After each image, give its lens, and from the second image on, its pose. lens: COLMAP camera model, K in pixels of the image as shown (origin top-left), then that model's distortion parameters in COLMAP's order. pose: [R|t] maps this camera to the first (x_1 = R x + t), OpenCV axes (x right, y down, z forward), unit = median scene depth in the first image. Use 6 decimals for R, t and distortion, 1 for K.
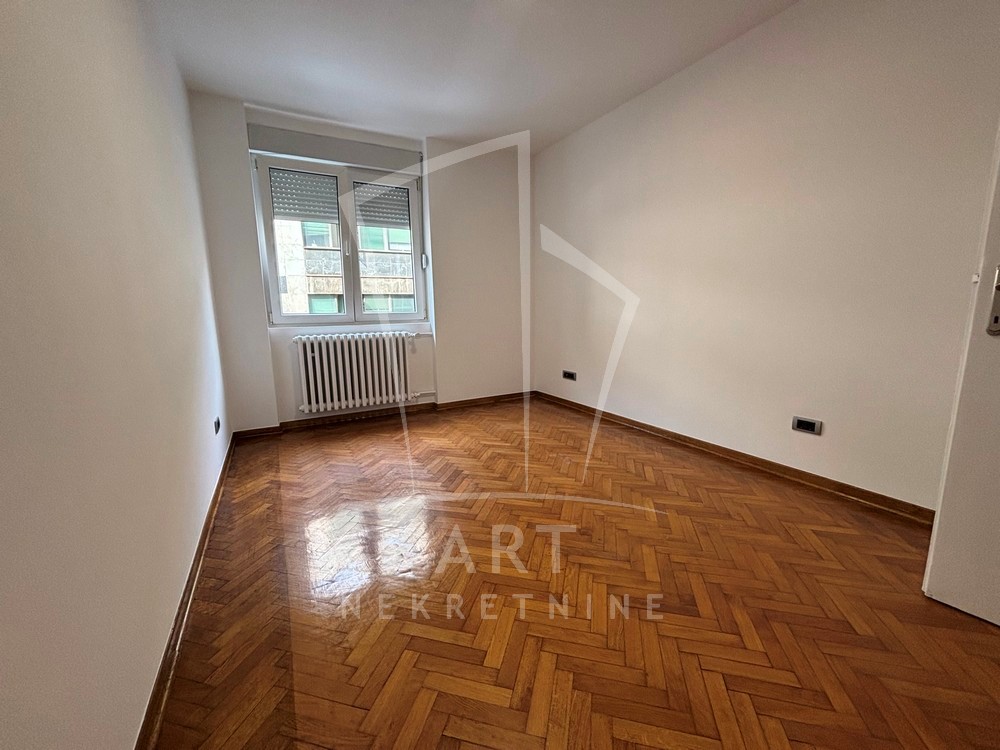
lens RADIAL K [[397.1, 0, 500.9], [0, 397.1, 385.1], [0, 0, 1]] dist [-0.002833, -0.000283]
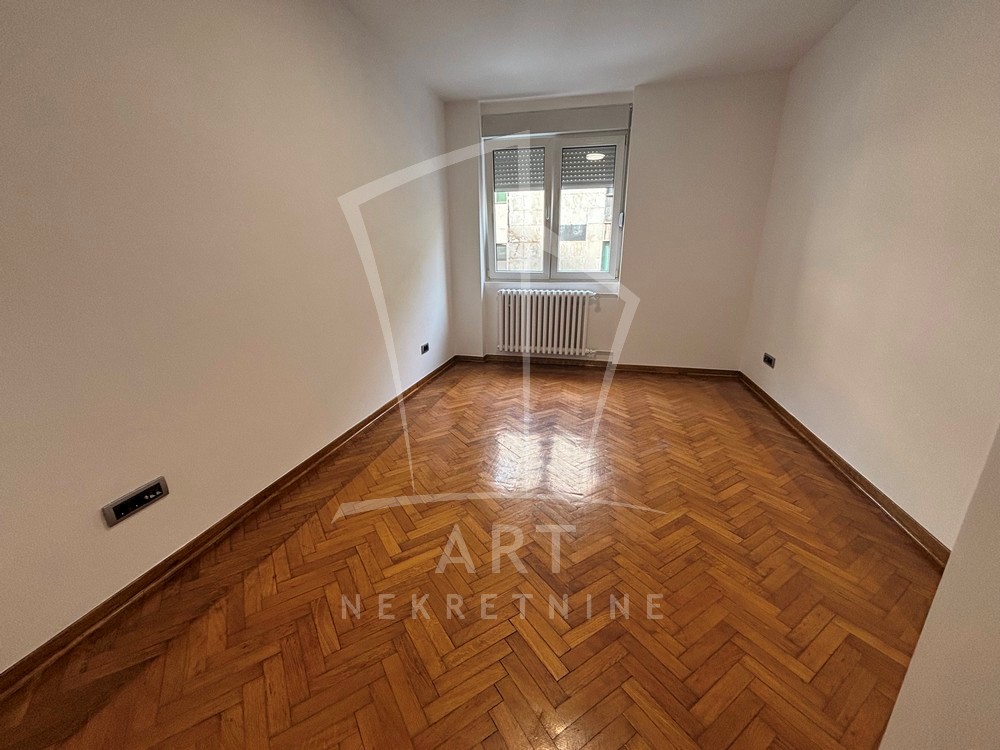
lens RADIAL K [[407.4, 0, 499.1], [0, 407.4, 374.3], [0, 0, 1]] dist [0.001131, 0.000419]
pose [[0.735704, 0.206702, -0.644992, 0.386227], [-0.146028, 0.978305, 0.146953, -0.048504], [0.661374, -0.013927, 0.749927, 0.041972]]
